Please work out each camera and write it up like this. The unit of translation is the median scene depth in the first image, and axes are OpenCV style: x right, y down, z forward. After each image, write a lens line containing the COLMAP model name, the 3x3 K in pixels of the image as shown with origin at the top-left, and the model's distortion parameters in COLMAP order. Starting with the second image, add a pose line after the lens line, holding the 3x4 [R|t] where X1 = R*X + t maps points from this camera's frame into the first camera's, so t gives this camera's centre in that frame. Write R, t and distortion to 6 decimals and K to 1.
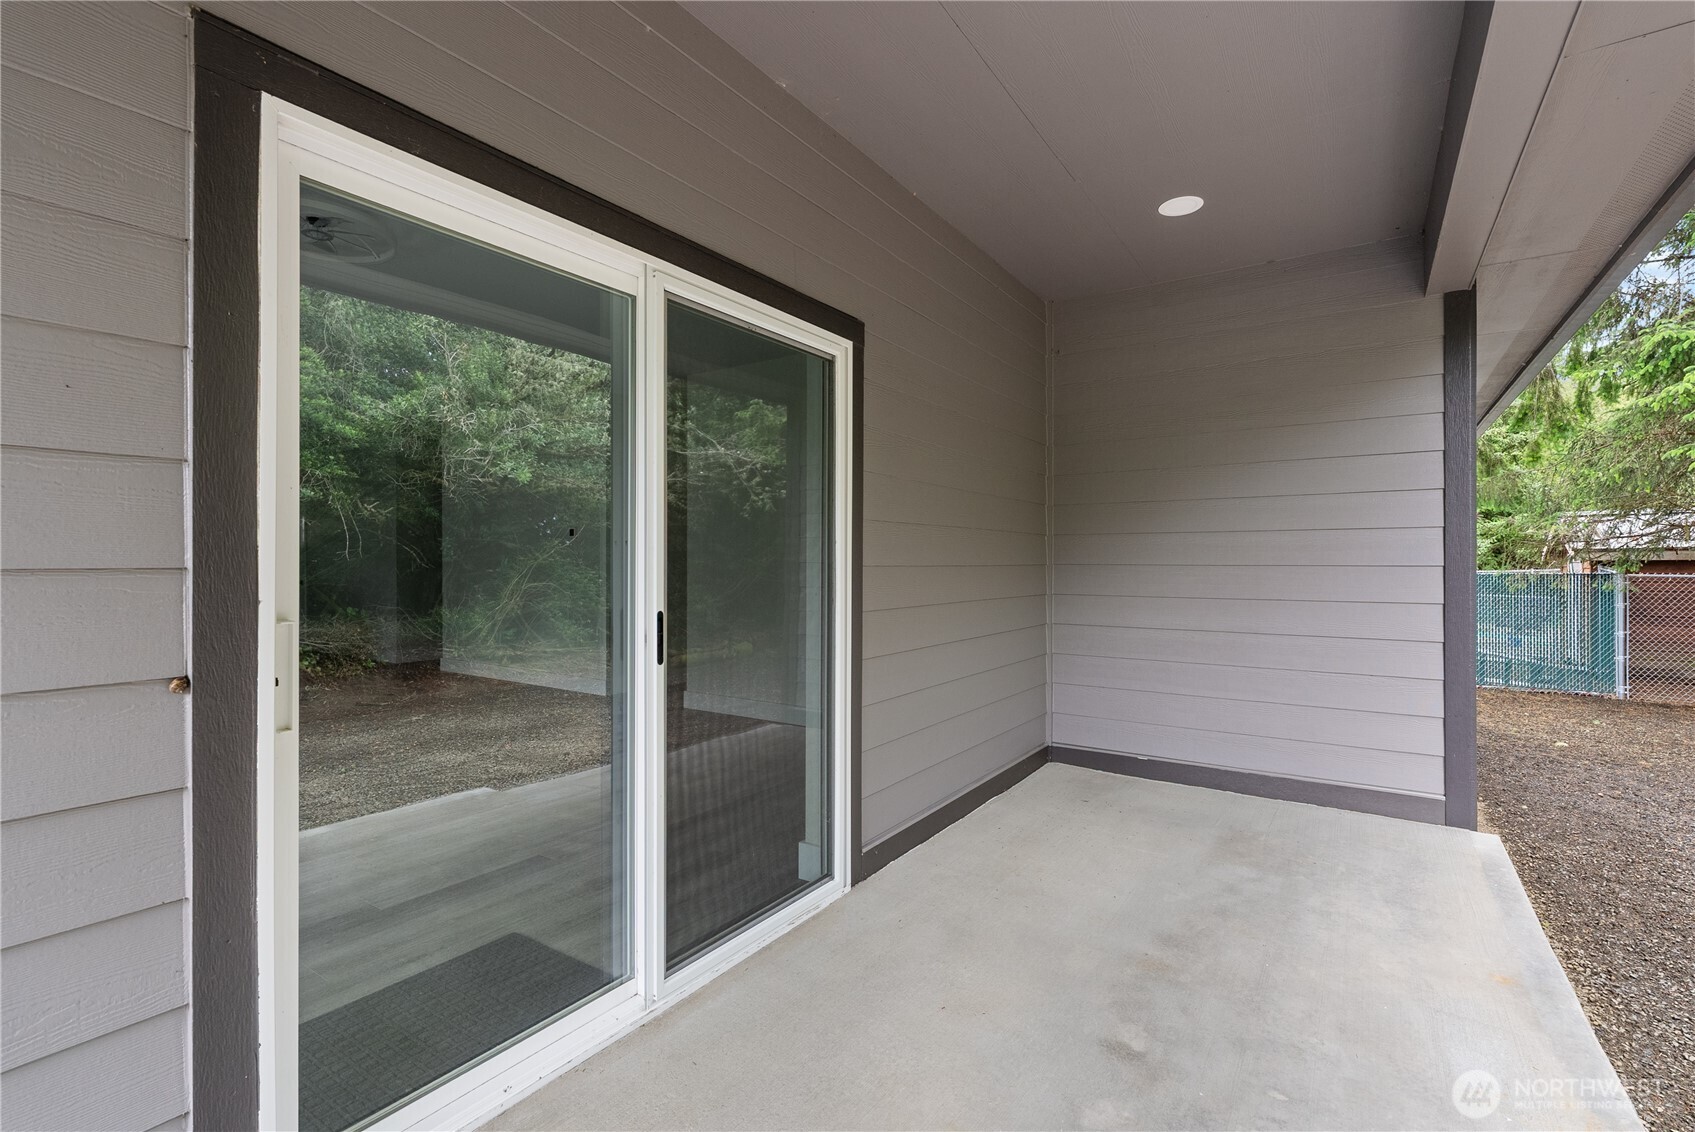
lens RADIAL K [[771.8, 0, 847.5], [0, 771.8, 566.0], [0, 0, 1]] dist [-0.003193, -0.000070]
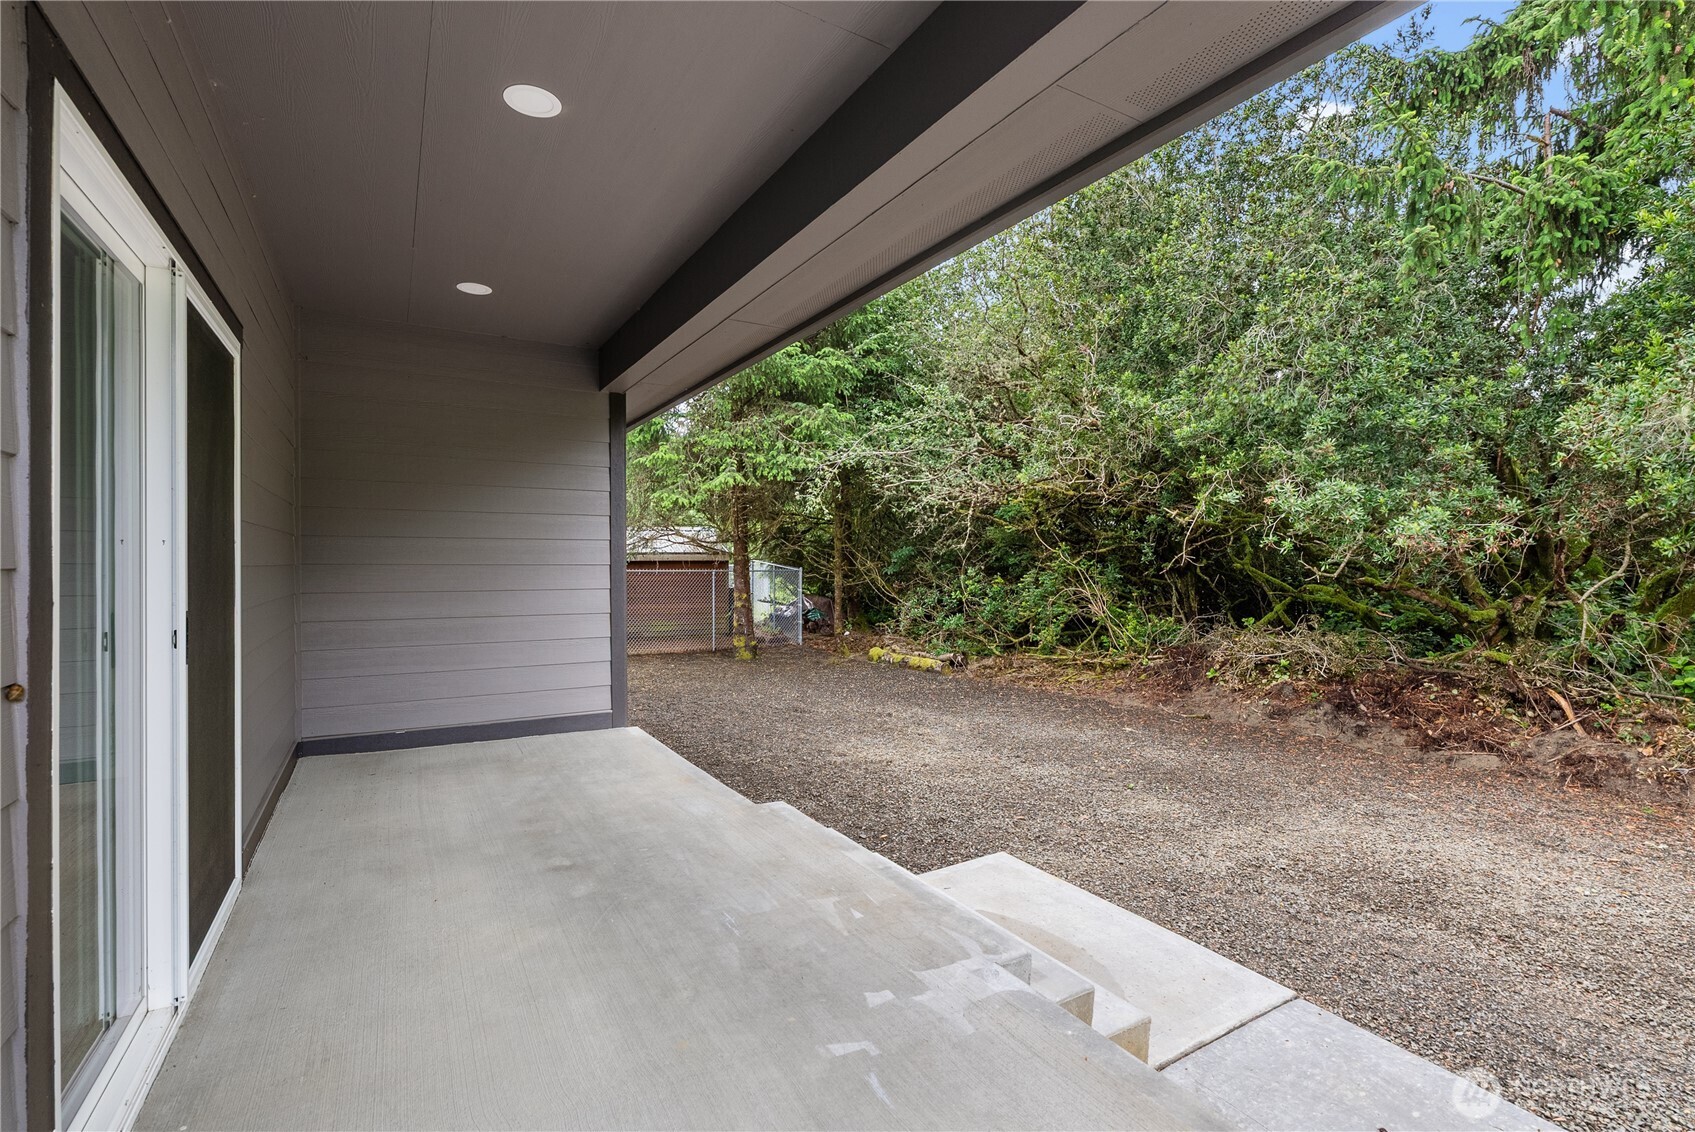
lens RADIAL K [[771.8, 0, 847.5], [0, 771.8, 566.0], [0, 0, 1]] dist [-0.003193, -0.000070]
pose [[0.428917, -0.006193, 0.903323, -0.554758], [0.006372, 0.999972, 0.003830, 0.001301], [-0.903321, 0.004113, 0.428945, -0.147825]]
